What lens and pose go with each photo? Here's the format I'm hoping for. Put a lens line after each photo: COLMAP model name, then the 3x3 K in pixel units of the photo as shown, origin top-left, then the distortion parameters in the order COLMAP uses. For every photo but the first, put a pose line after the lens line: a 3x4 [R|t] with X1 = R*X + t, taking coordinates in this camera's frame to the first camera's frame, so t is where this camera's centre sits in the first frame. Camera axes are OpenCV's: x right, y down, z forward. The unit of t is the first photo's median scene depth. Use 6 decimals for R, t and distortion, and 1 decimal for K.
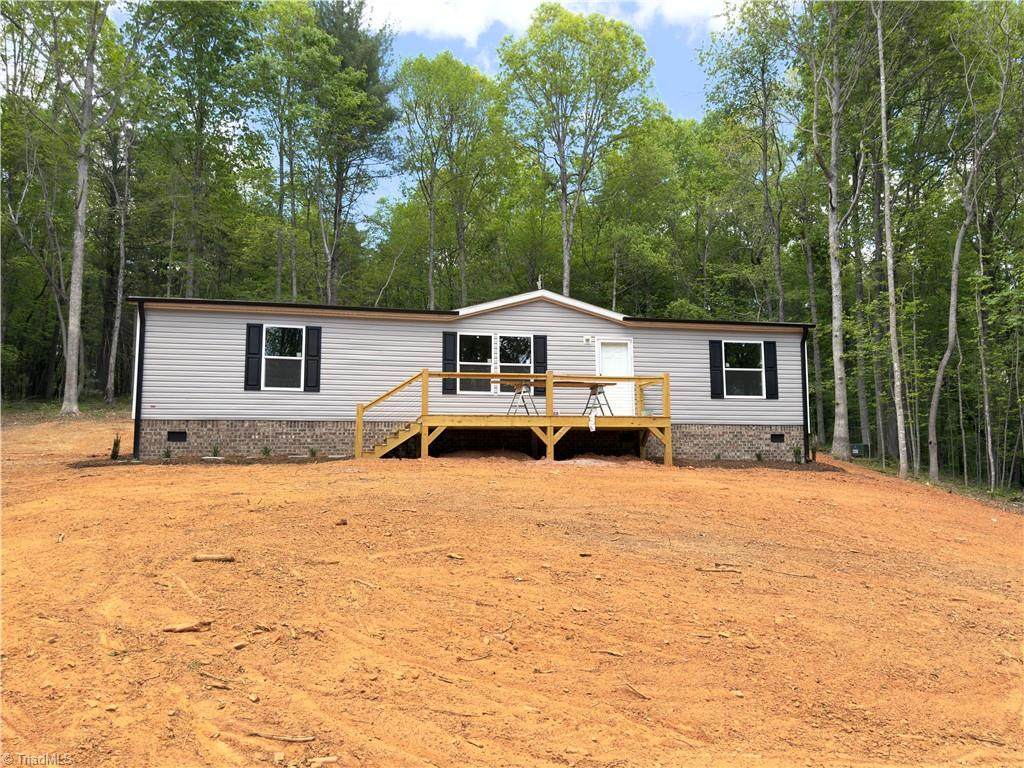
lens RADIAL K [[719.3, 0, 506.7], [0, 719.3, 384.2], [0, 0, 1]] dist [0.075367, -0.015901]
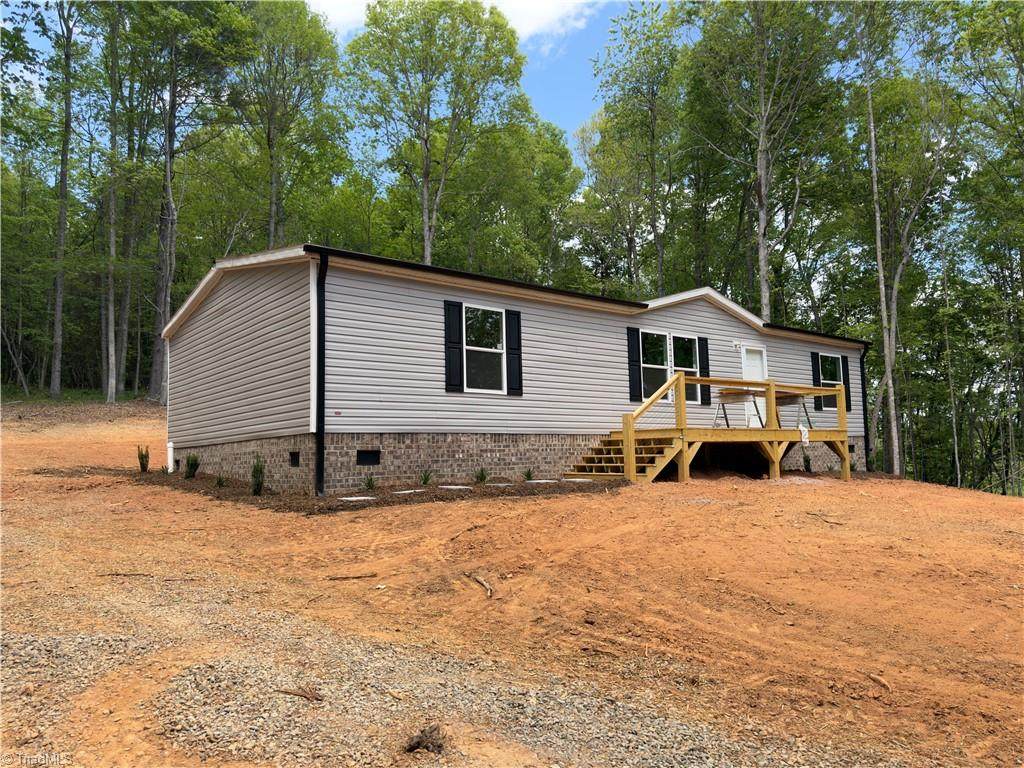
lens RADIAL K [[719.3, 0, 509.9], [0, 719.3, 387.6], [0, 0, 1]] dist [0.075367, -0.015901]
pose [[0.898158, 0.025911, 0.438910, -0.578405], [-0.026562, 0.999636, -0.004659, 0.005217], [-0.438871, -0.007473, 0.898519, 0.303458]]
